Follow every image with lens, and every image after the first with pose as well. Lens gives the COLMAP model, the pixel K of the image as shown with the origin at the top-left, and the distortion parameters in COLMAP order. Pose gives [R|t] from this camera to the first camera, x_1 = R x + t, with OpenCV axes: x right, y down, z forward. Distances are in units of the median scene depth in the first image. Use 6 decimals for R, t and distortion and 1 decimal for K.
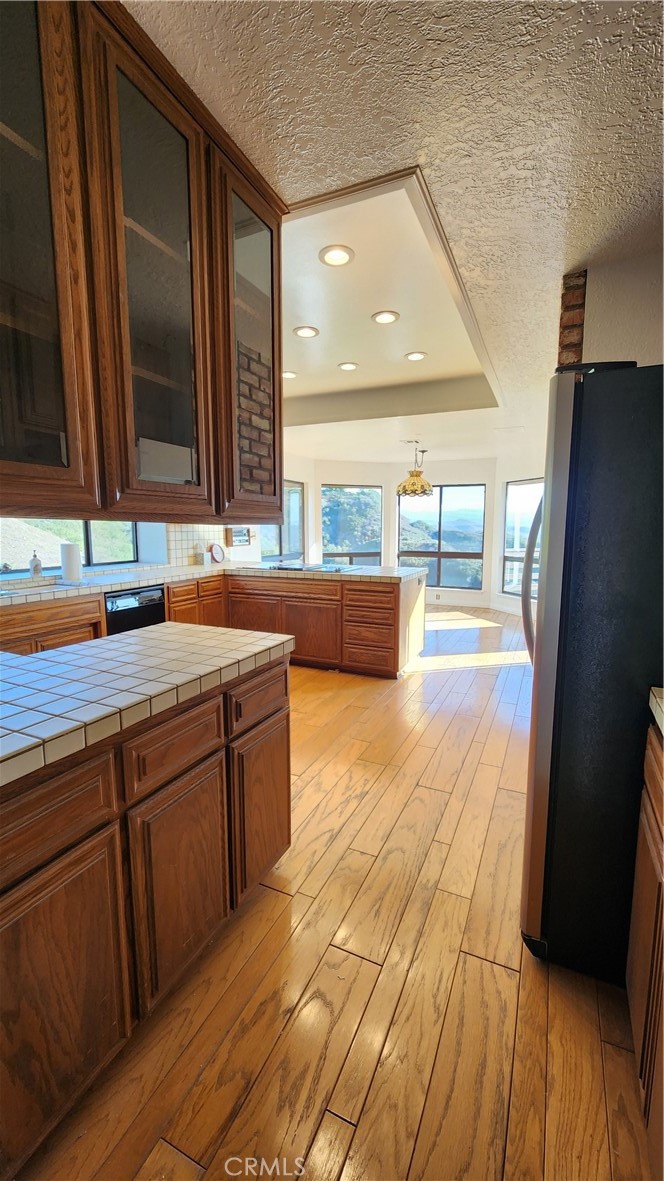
lens RADIAL K [[481.8, 0, 336.0], [0, 481.8, 590.9], [0, 0, 1]] dist [0.001729, 0.001334]
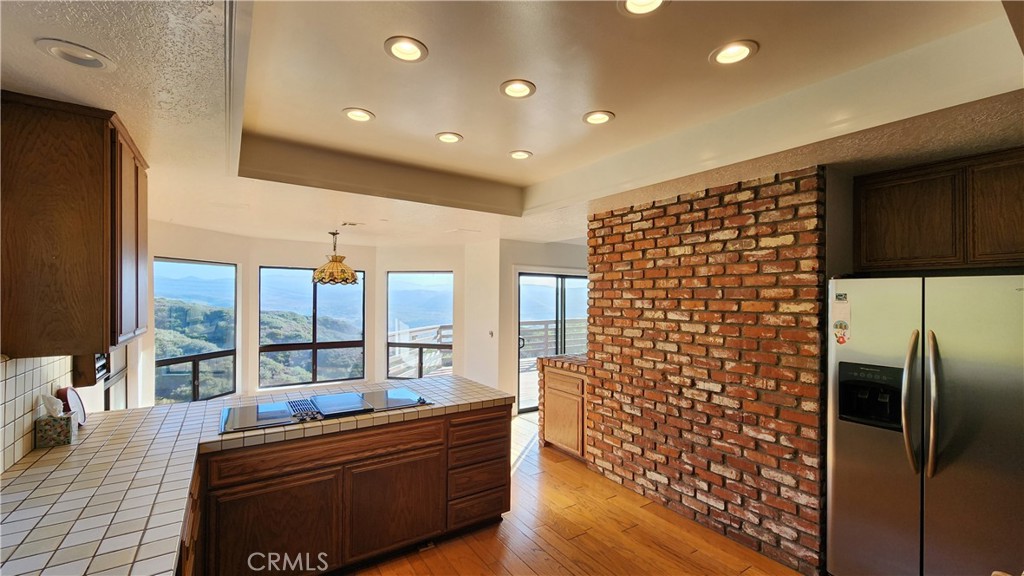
lens RADIAL K [[417.7, 0, 496.2], [0, 417.7, 294.9], [0, 0, 1]] dist [0.001729, 0.001334]
pose [[0.537469, 0.005855, 0.843263, -0.310176], [0.102993, 0.992034, -0.072532, -0.095387], [-0.836971, 0.125833, 0.532584, 0.368389]]
